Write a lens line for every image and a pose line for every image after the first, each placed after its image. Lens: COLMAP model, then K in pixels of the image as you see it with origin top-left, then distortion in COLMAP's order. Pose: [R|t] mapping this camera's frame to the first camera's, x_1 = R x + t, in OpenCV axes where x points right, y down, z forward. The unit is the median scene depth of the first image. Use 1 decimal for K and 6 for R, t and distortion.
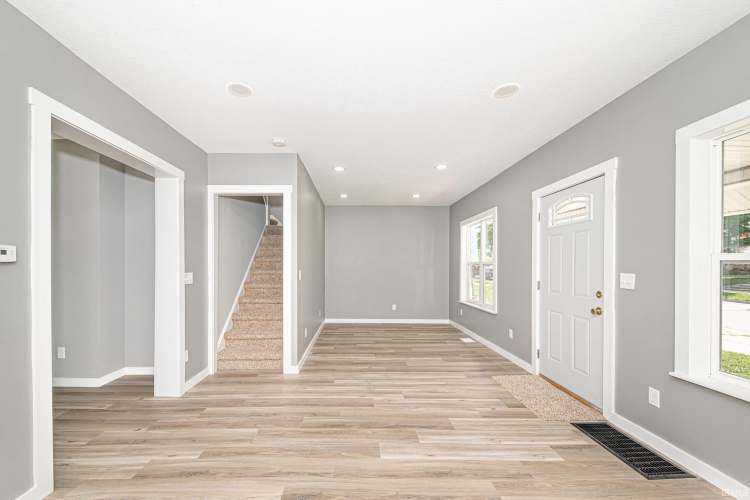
lens RADIAL K [[325.2, 0, 358.3], [0, 325.2, 266.6], [0, 0, 1]] dist [0.001053, -0.000741]
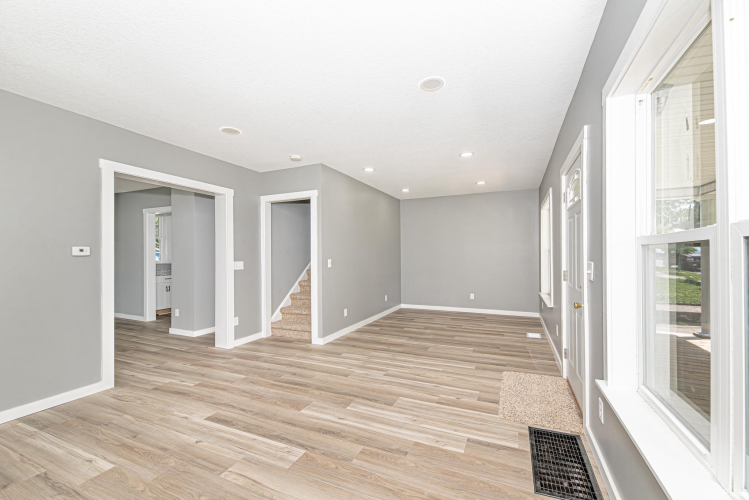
lens RADIAL K [[313.5, 0, 375.1], [0, 313.5, 254.3], [0, 0, 1]] dist [0.004389, 0.000301]
pose [[0.911252, -0.009284, -0.411745, 0.566983], [0.007247, 0.999953, -0.006507, 0.001192], [0.411786, 0.002946, 0.911276, 0.019276]]
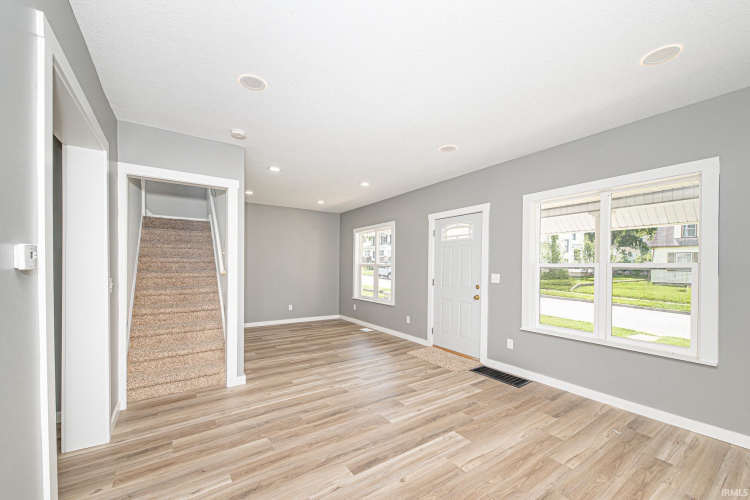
lens RADIAL K [[306.7, 0, 417.5], [0, 306.7, 268.4], [0, 0, 1]] dist [0.000762, -0.000164]
pose [[0.788632, -0.000273, 0.614866, -0.400925], [-0.004565, 0.999970, 0.006299, -0.012239], [-0.614849, -0.007774, 0.788607, 0.002111]]
